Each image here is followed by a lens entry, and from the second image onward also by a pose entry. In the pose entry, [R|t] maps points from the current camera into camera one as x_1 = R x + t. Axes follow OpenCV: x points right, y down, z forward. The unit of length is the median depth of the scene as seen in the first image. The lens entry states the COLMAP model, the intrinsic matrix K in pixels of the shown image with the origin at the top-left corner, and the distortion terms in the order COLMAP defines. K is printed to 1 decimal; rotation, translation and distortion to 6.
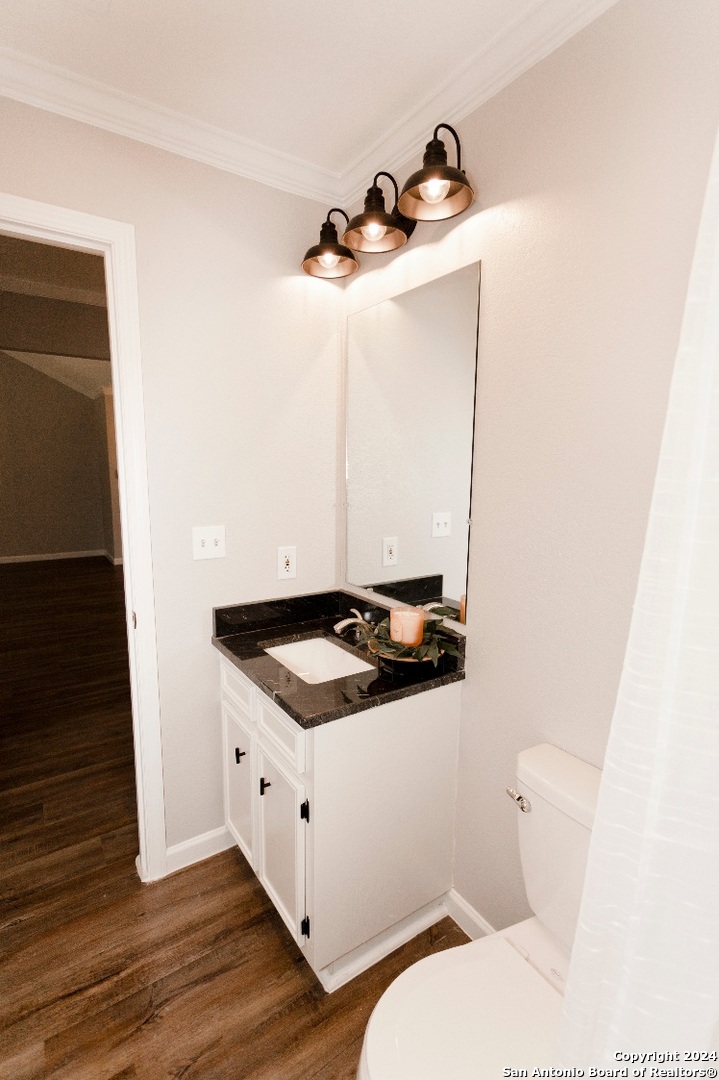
lens RADIAL K [[516.6, 0, 359.5], [0, 516.6, 540.0], [0, 0, 1]] dist [0.001076, 0.000013]
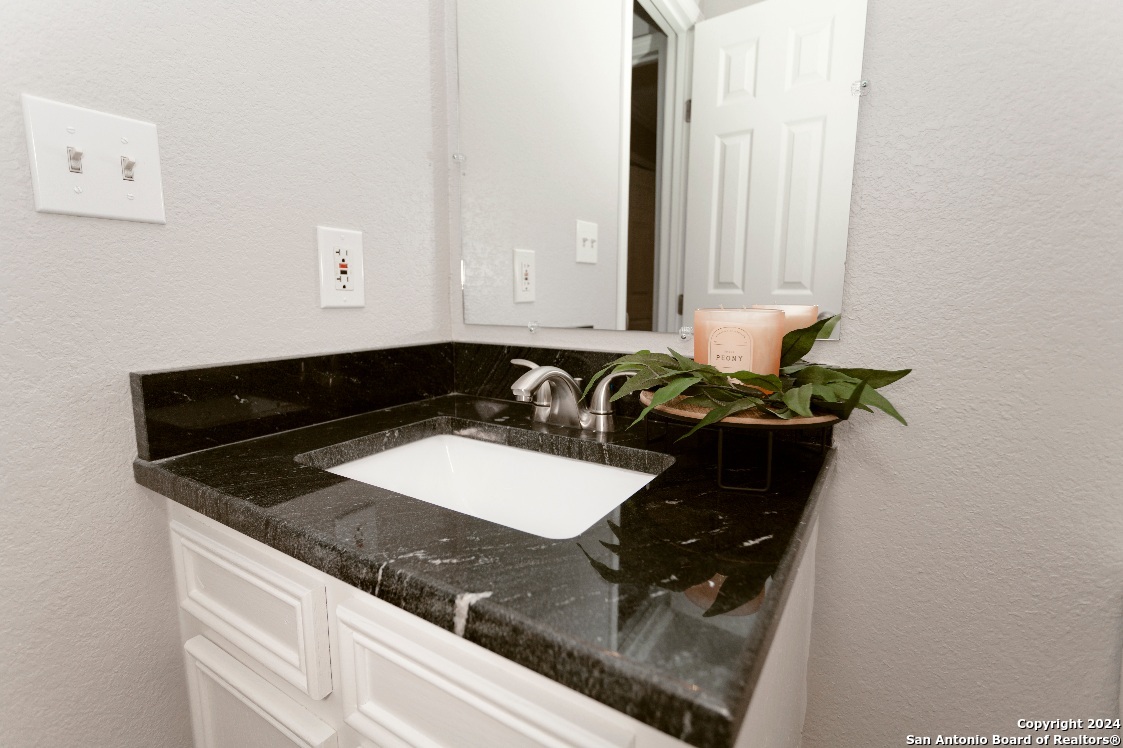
lens RADIAL K [[528.8, 0, 561.5], [0, 528.8, 374.0], [0, 0, 1]] dist [-0.001195, -0.000247]
pose [[0.913432, -0.062994, 0.402087, -0.166329], [0.057514, 0.998014, 0.025700, 0.138246], [-0.402908, -0.000349, 0.915241, 0.572865]]
